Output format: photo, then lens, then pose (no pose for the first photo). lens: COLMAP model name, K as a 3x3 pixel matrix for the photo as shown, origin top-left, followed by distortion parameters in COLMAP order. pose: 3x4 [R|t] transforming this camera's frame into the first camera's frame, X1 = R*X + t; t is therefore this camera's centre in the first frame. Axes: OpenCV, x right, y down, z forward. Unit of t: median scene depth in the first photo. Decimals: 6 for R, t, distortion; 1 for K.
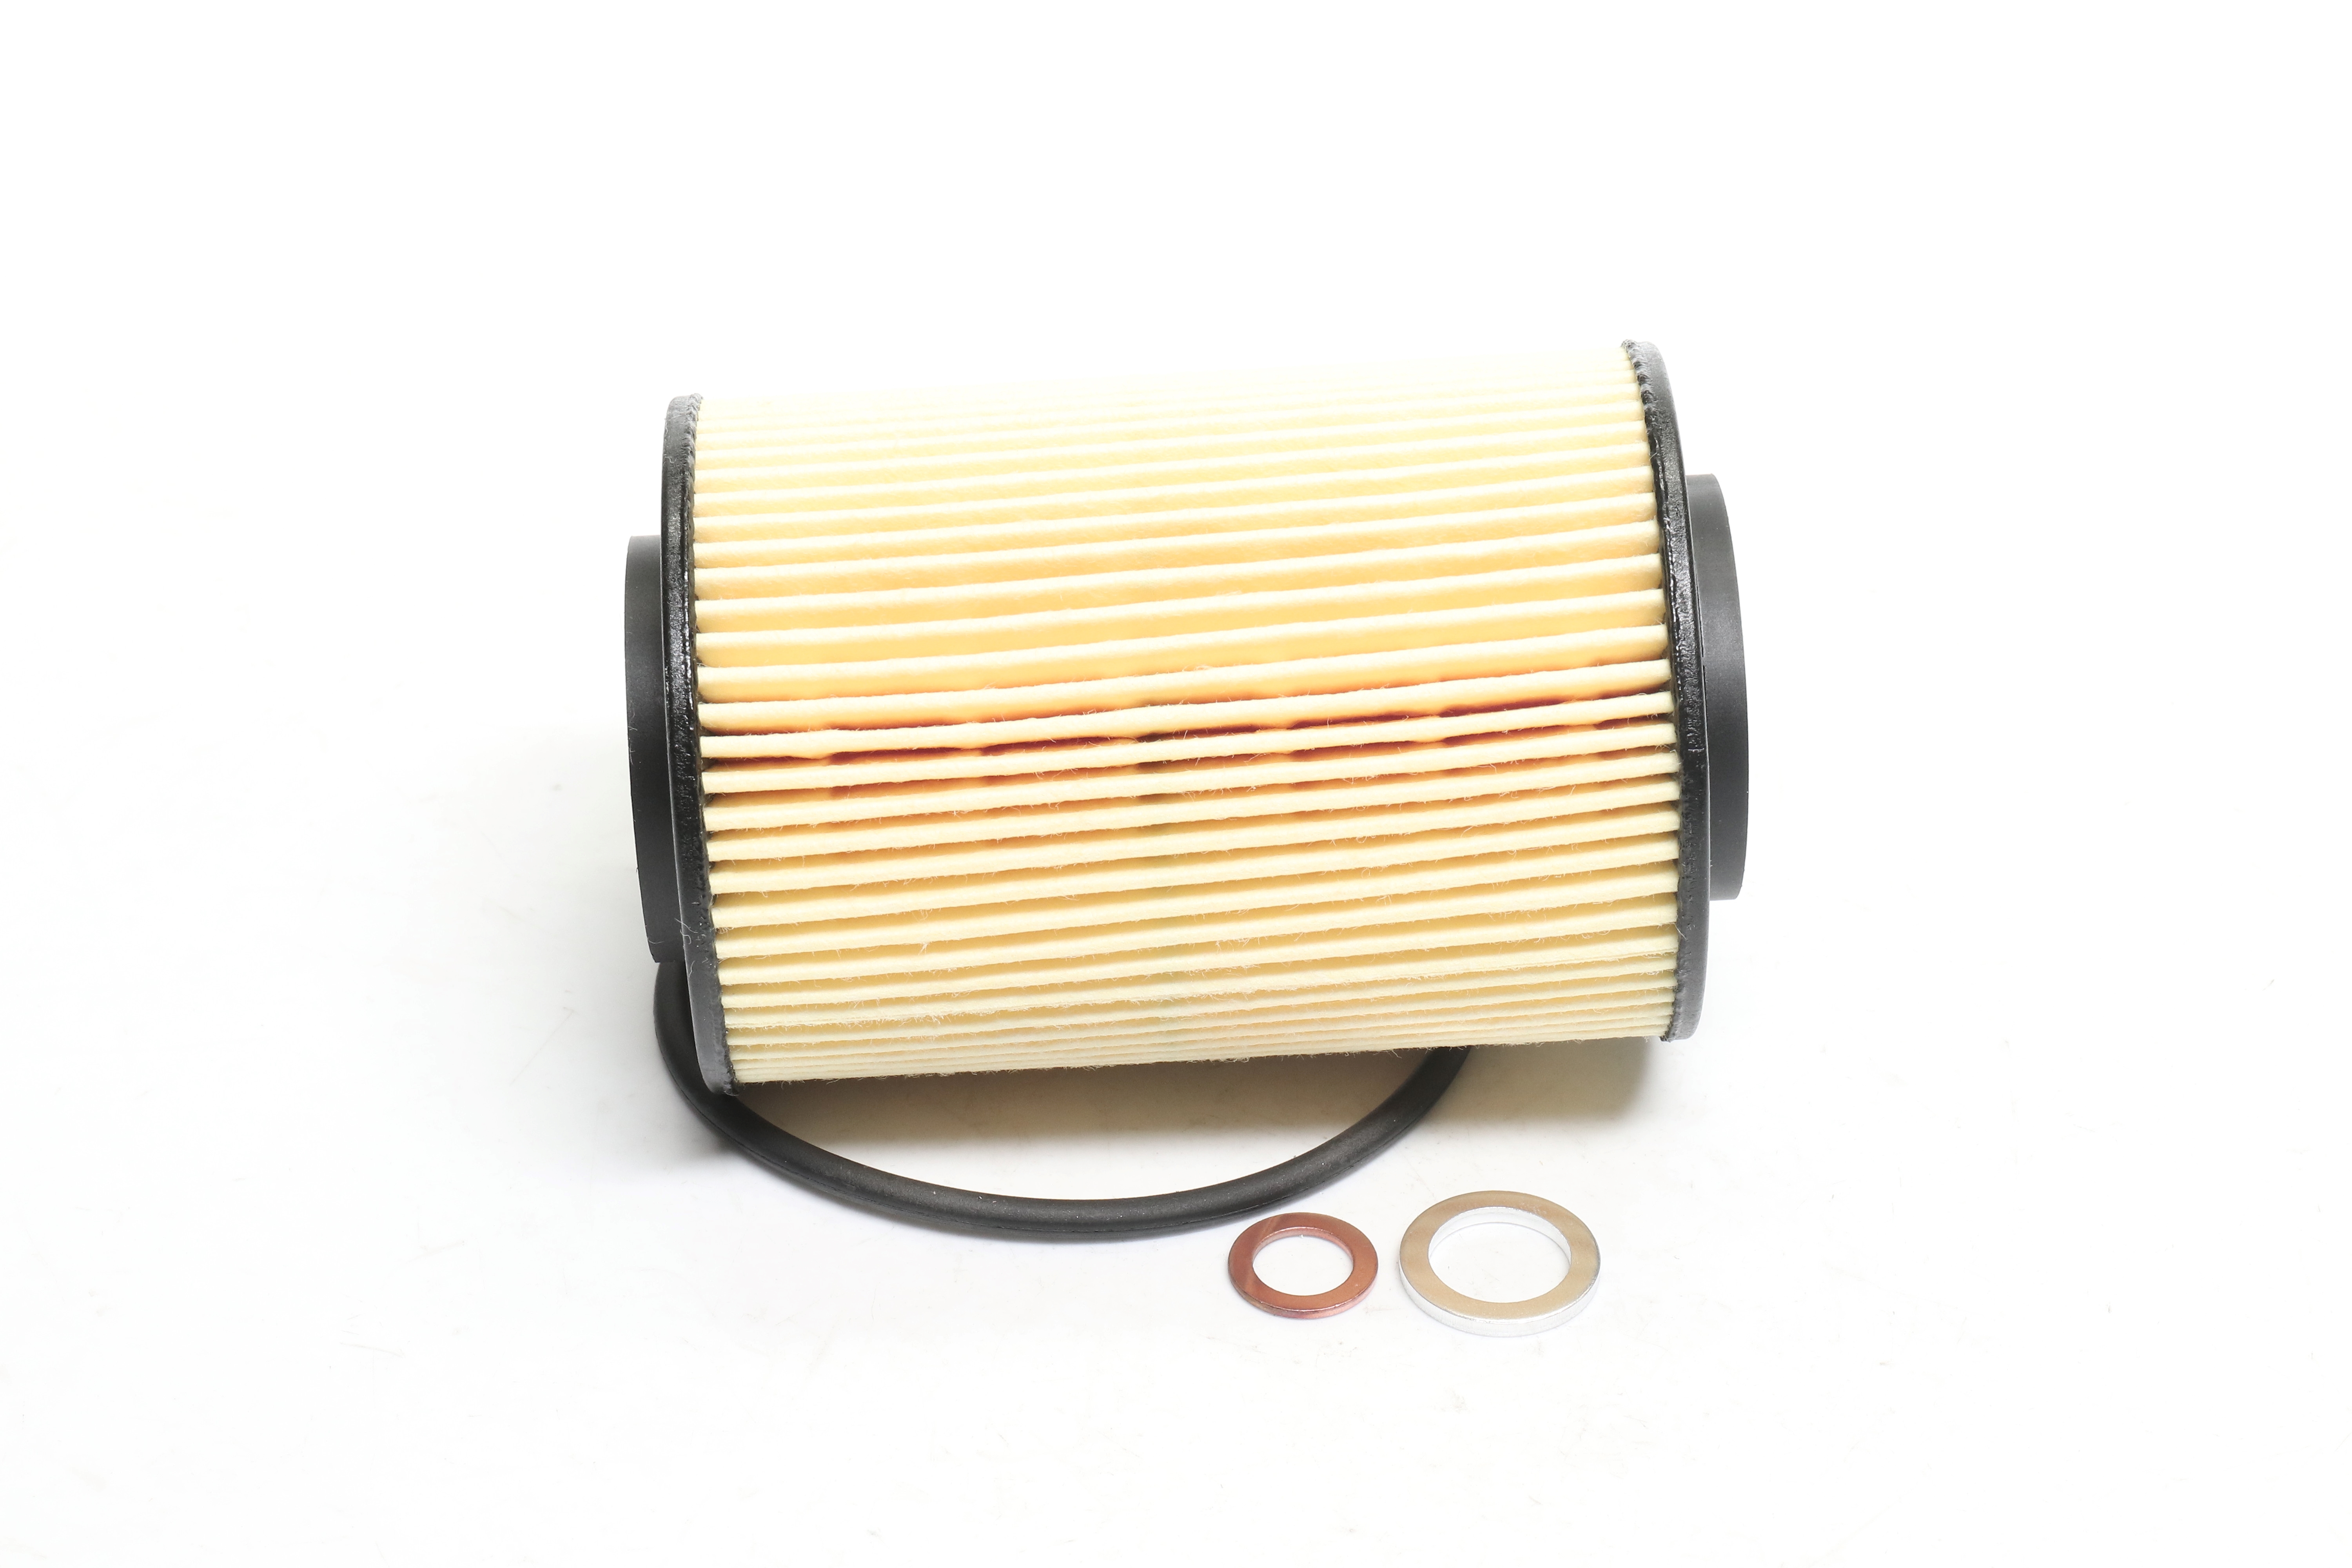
lens RADIAL K [[6642.7, 0, 1176.0], [0, 6642.7, 784.0], [0, 0, 1]] dist [-0.005137, -0.046319]
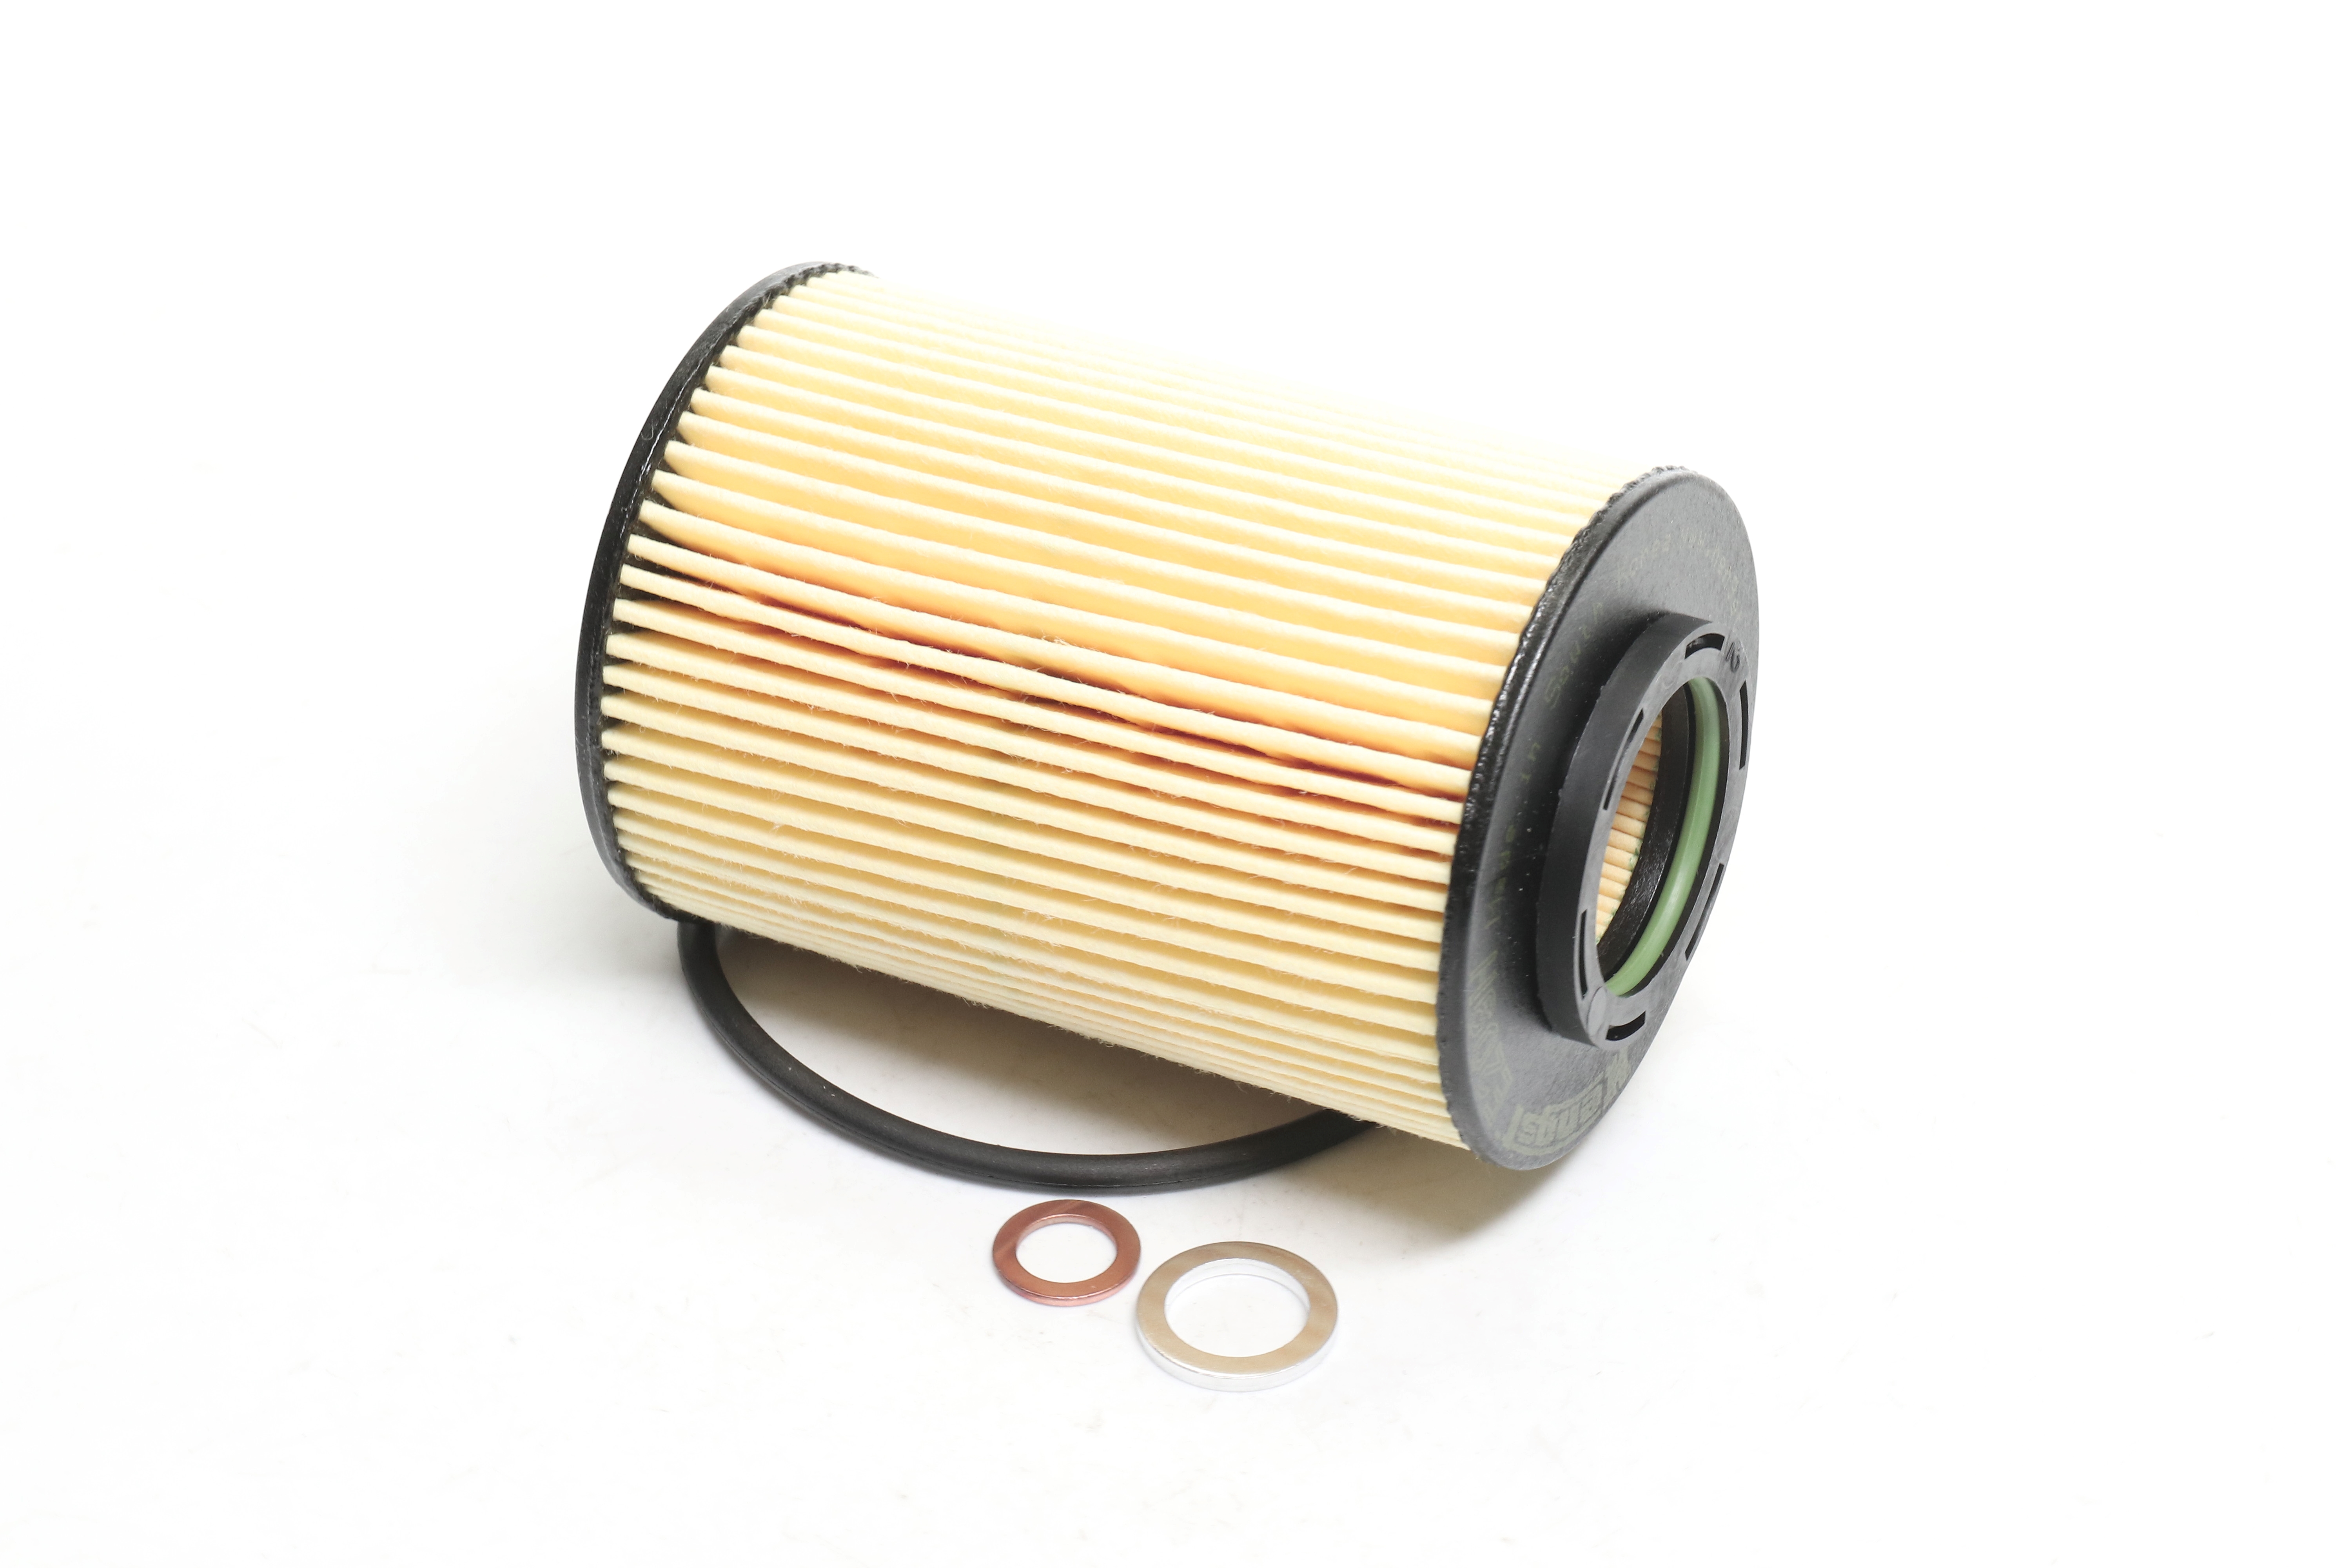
lens RADIAL K [[6642.7, 0, 1176.0], [0, 6642.7, 784.0], [0, 0, 1]] dist [-0.005137, -0.046319]
pose [[0.849507, 0.296439, -0.436419, 0.456313], [-0.292924, 0.953018, 0.077153, -0.078415], [0.438786, 0.062295, 0.896430, 0.105766]]
